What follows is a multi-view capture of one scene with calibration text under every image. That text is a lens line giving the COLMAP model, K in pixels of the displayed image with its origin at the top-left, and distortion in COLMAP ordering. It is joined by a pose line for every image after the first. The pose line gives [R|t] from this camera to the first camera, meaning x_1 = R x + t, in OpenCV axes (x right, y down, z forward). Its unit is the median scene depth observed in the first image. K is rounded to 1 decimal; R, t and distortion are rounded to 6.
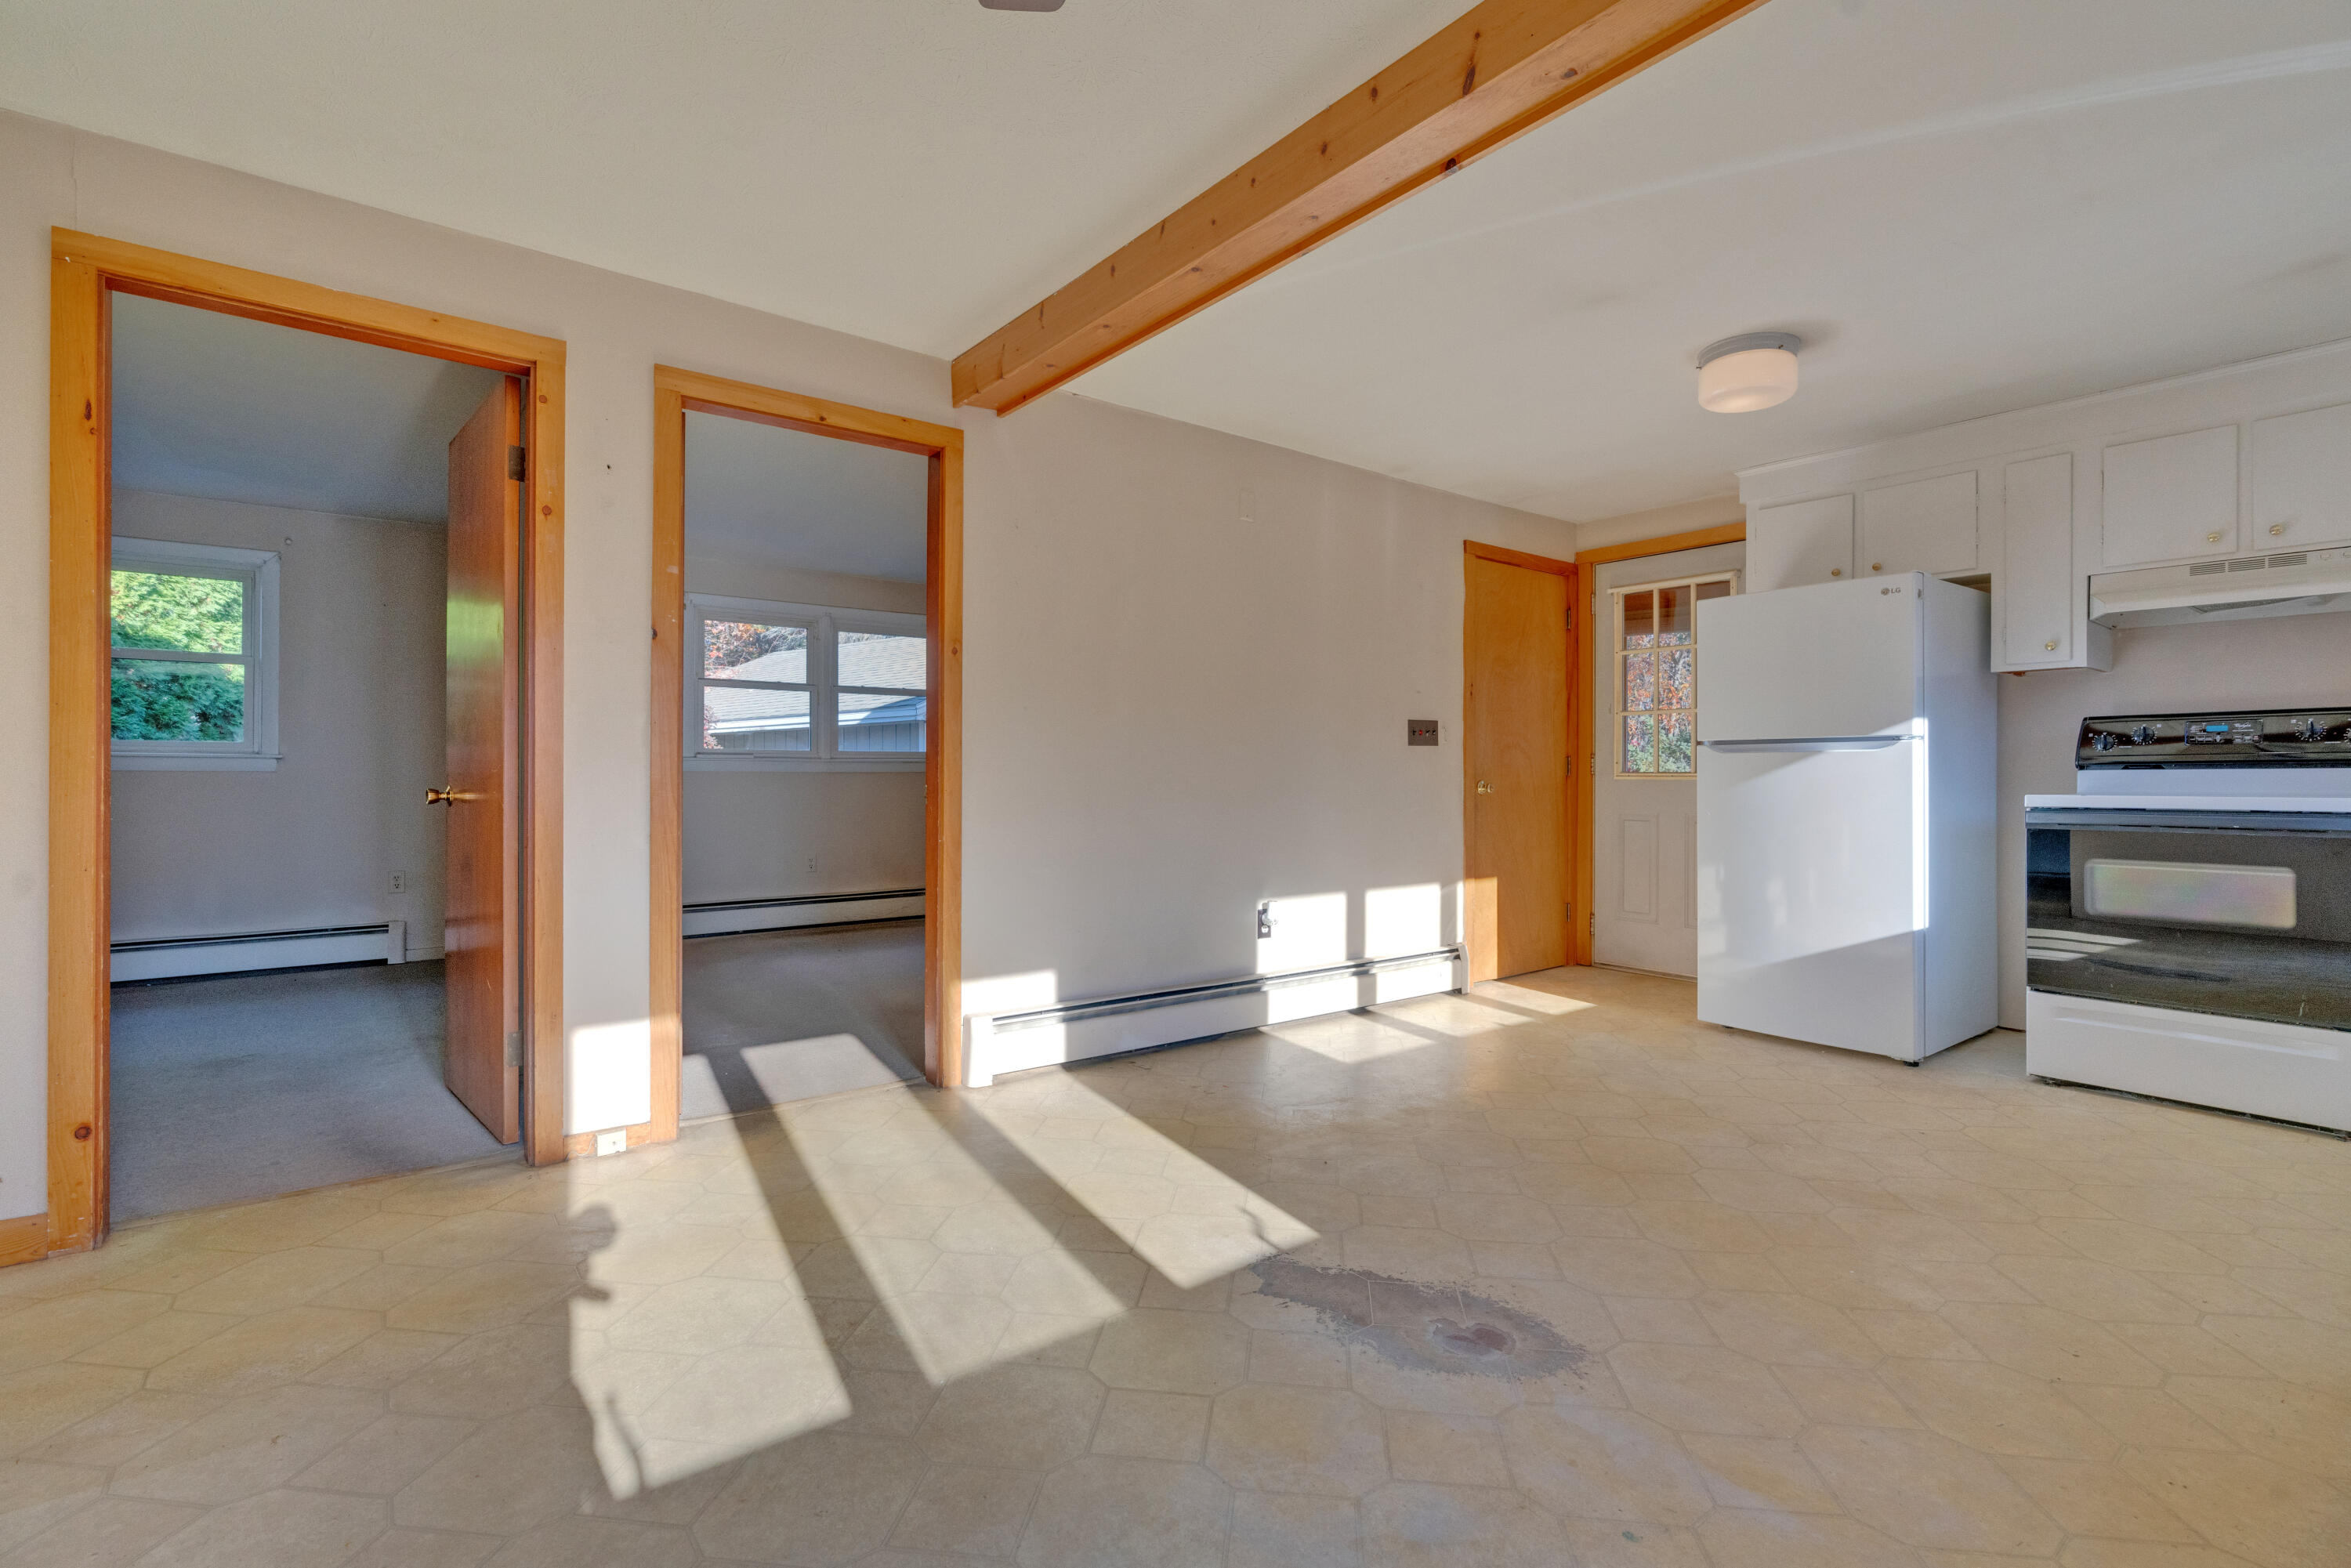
lens RADIAL K [[1063.6, 0, 1195.2], [0, 1063.6, 769.4], [0, 0, 1]] dist [-0.012997, 0.004647]
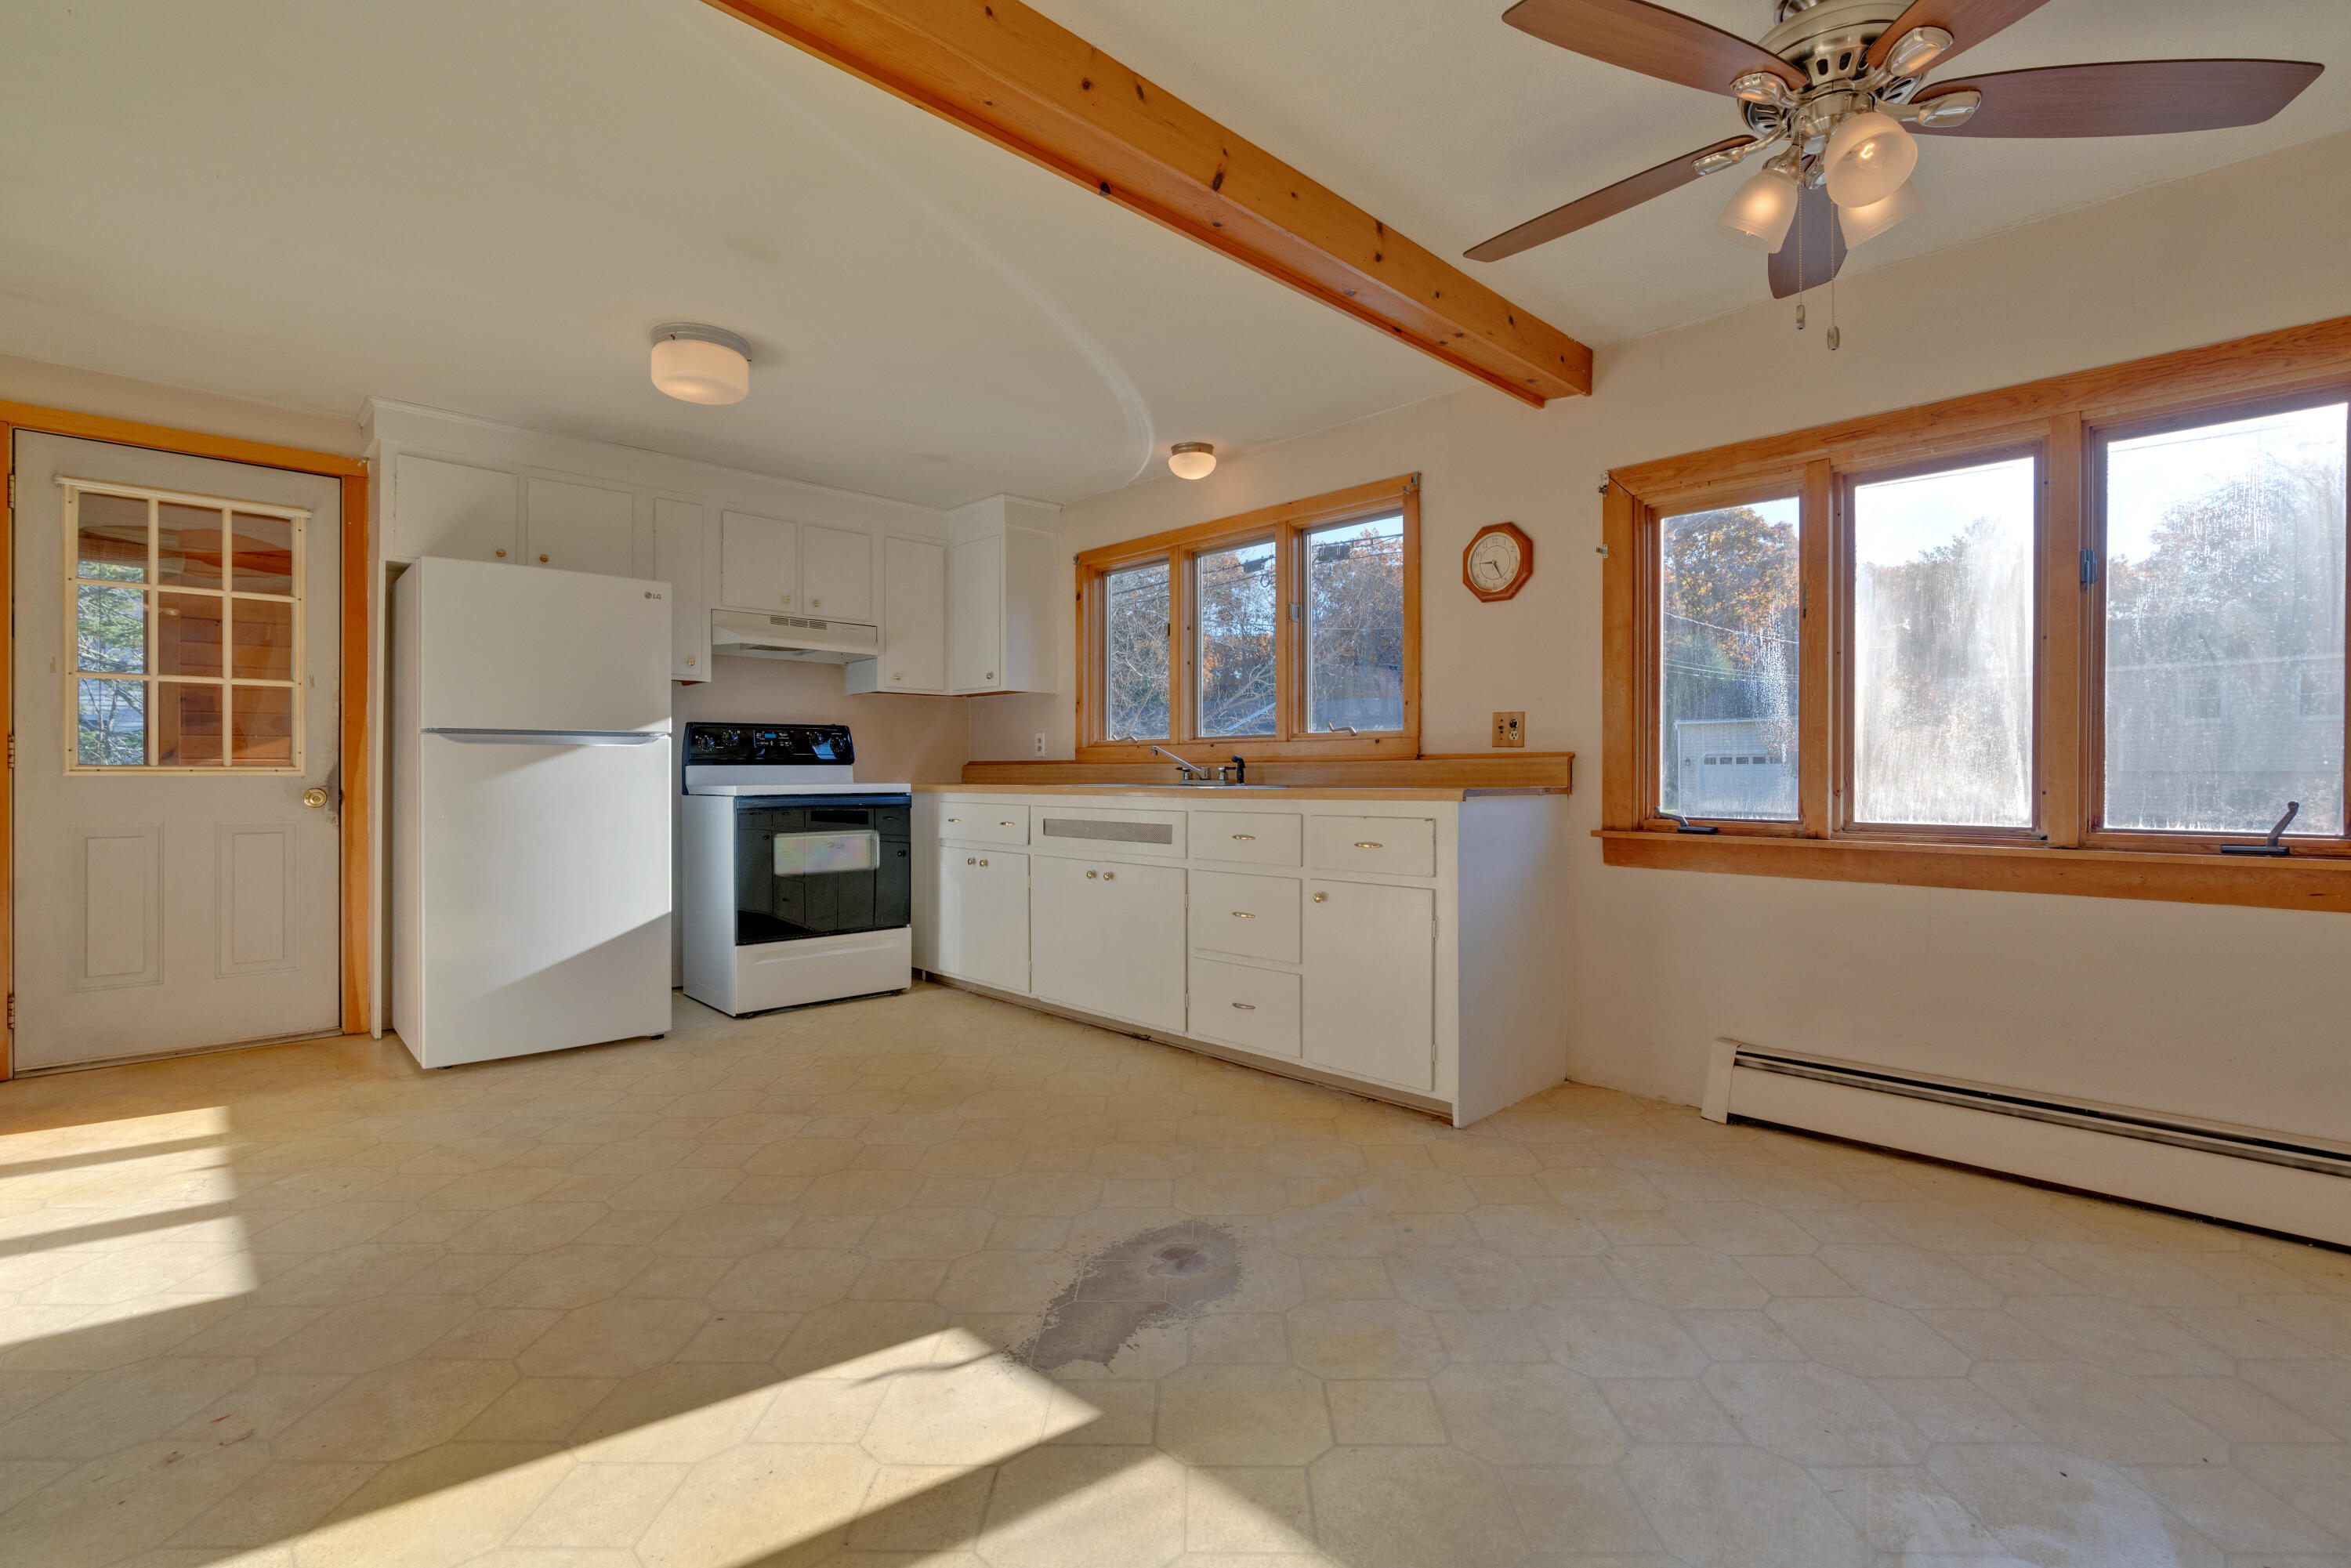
lens RADIAL K [[1063.6, 0, 1184.9], [0, 1063.6, 773.2], [0, 0, 1]] dist [-0.012997, 0.004647]
pose [[-0.104724, -0.003601, 0.994495, -0.673323], [-0.006836, 0.999972, 0.002901, 0.003247], [-0.994478, -0.006494, -0.104746, 0.852049]]
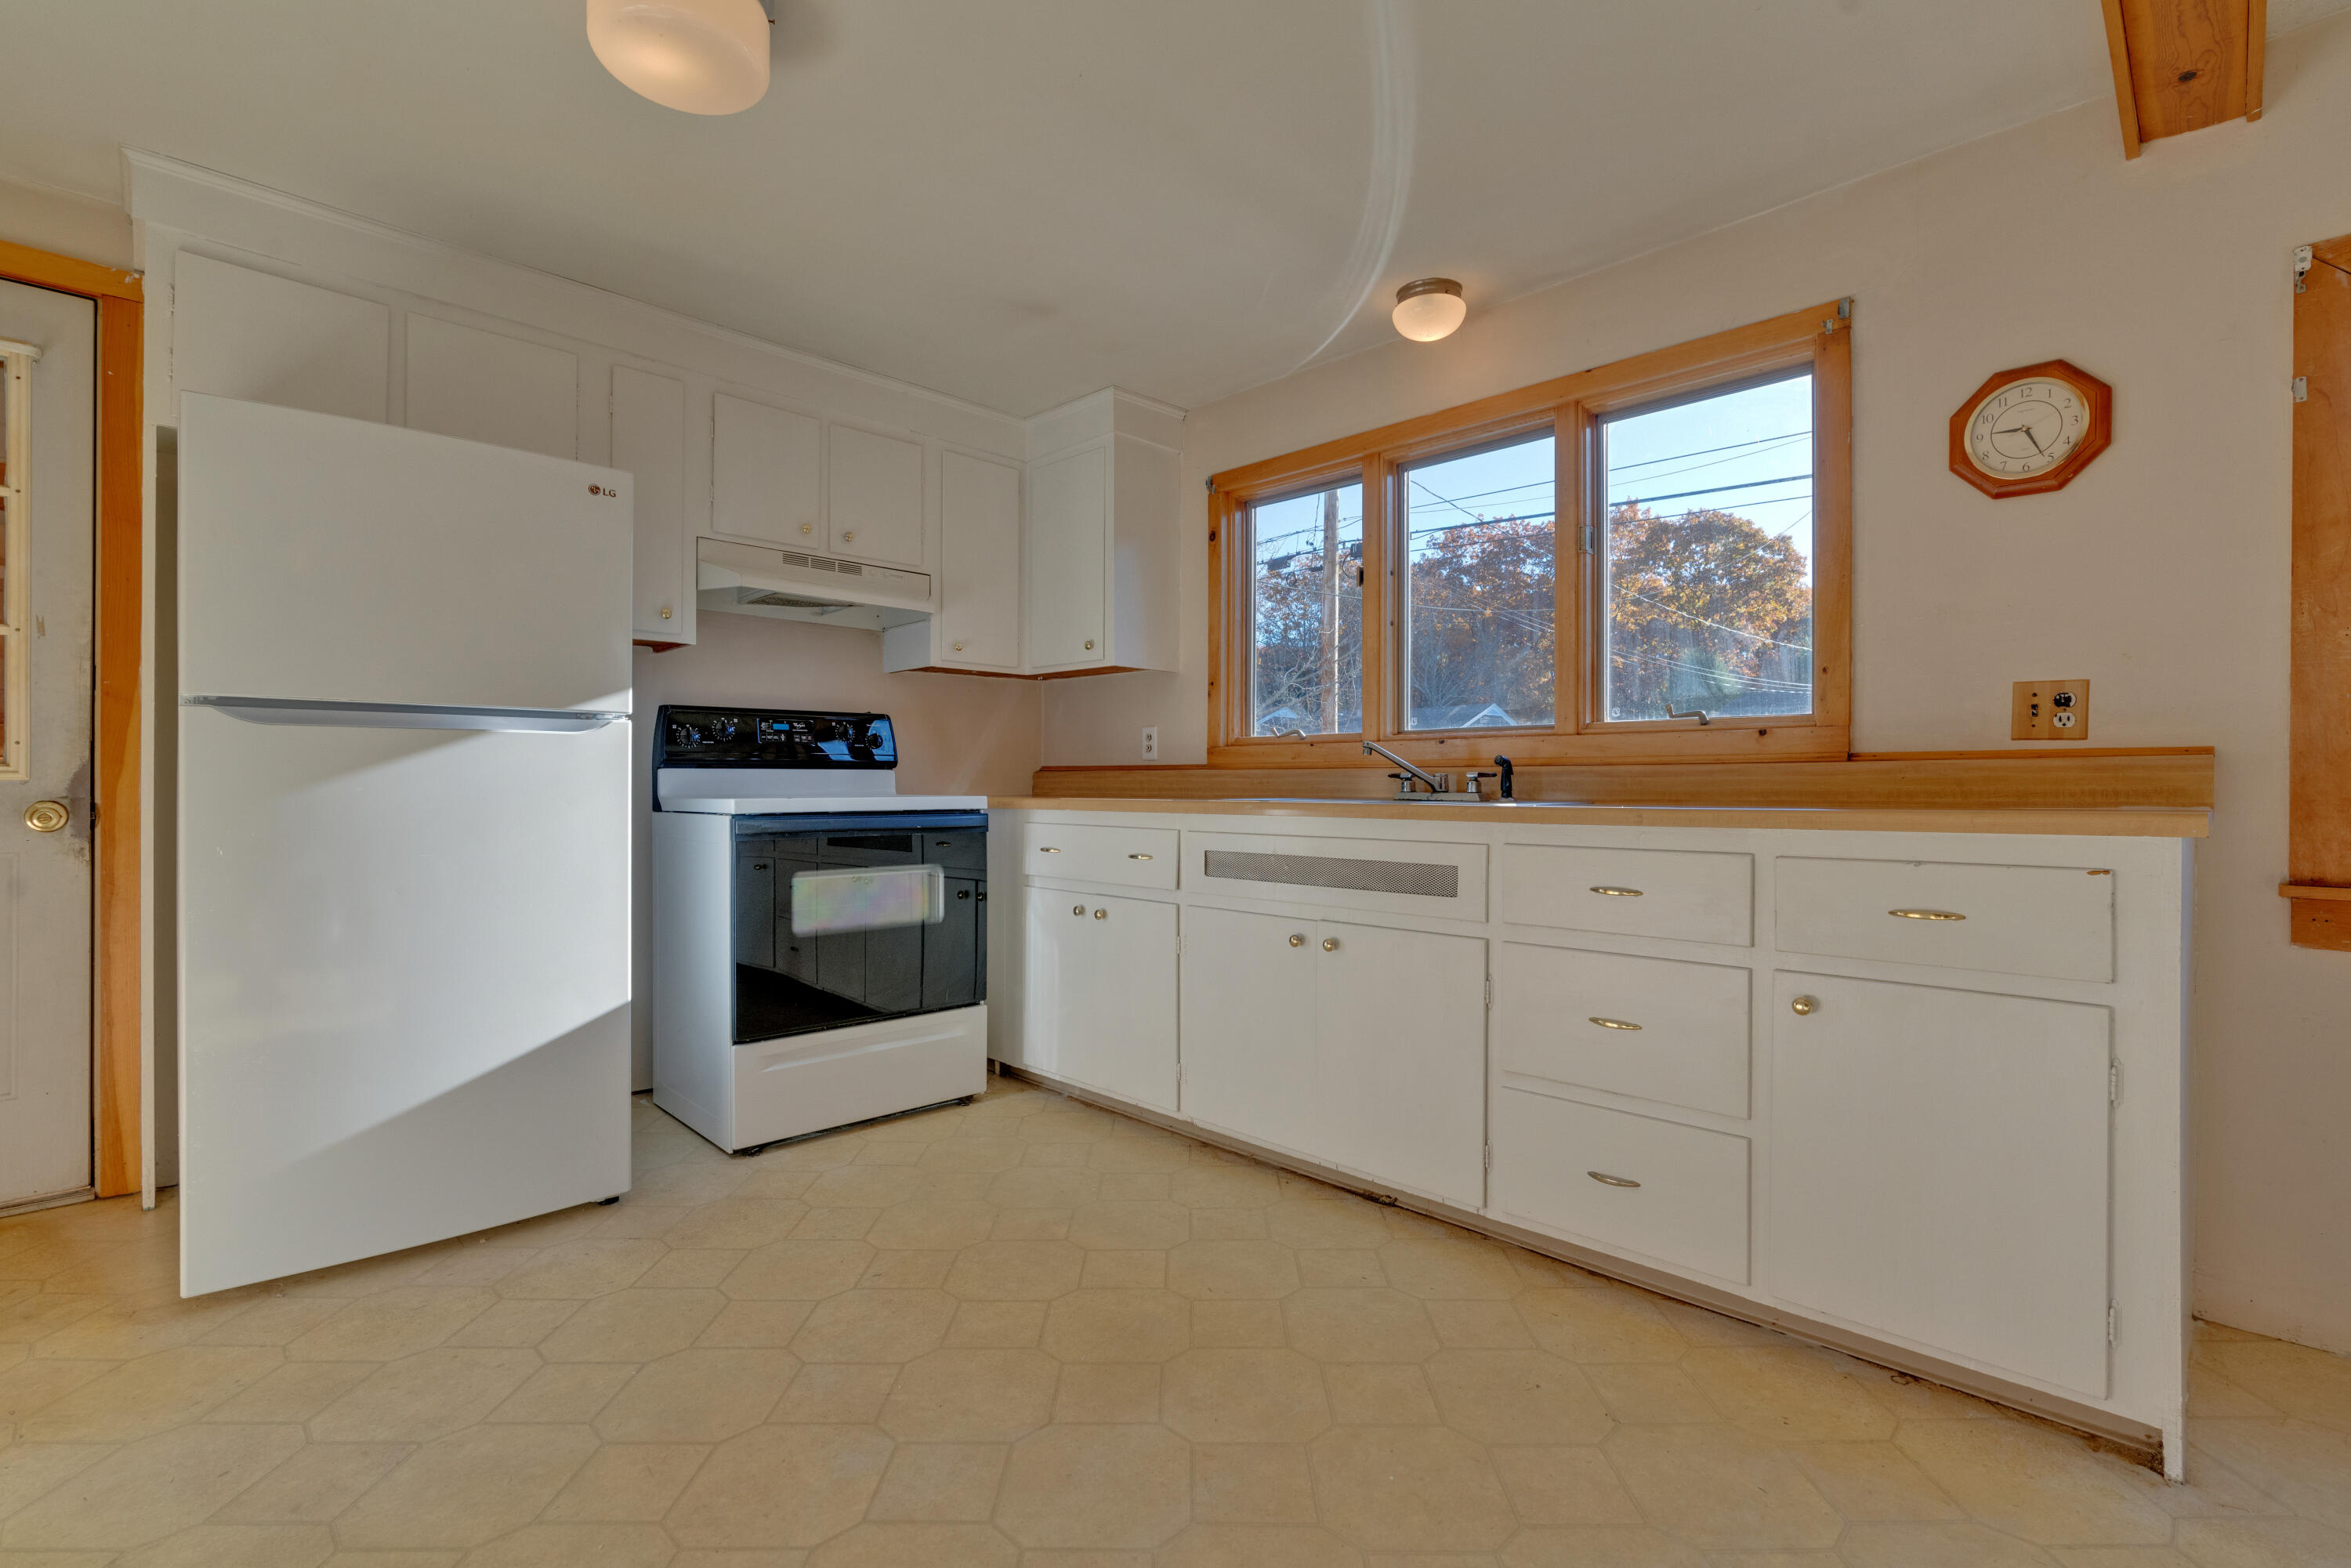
lens RADIAL K [[1063.6, 0, 1185.7], [0, 1063.6, 784.9], [0, 0, 1]] dist [-0.012997, 0.004647]
pose [[-0.119721, -0.003983, 0.992800, -0.054654], [-0.010734, 0.999939, 0.002717, 0.010790], [-0.992750, -0.010332, -0.119756, 1.056431]]
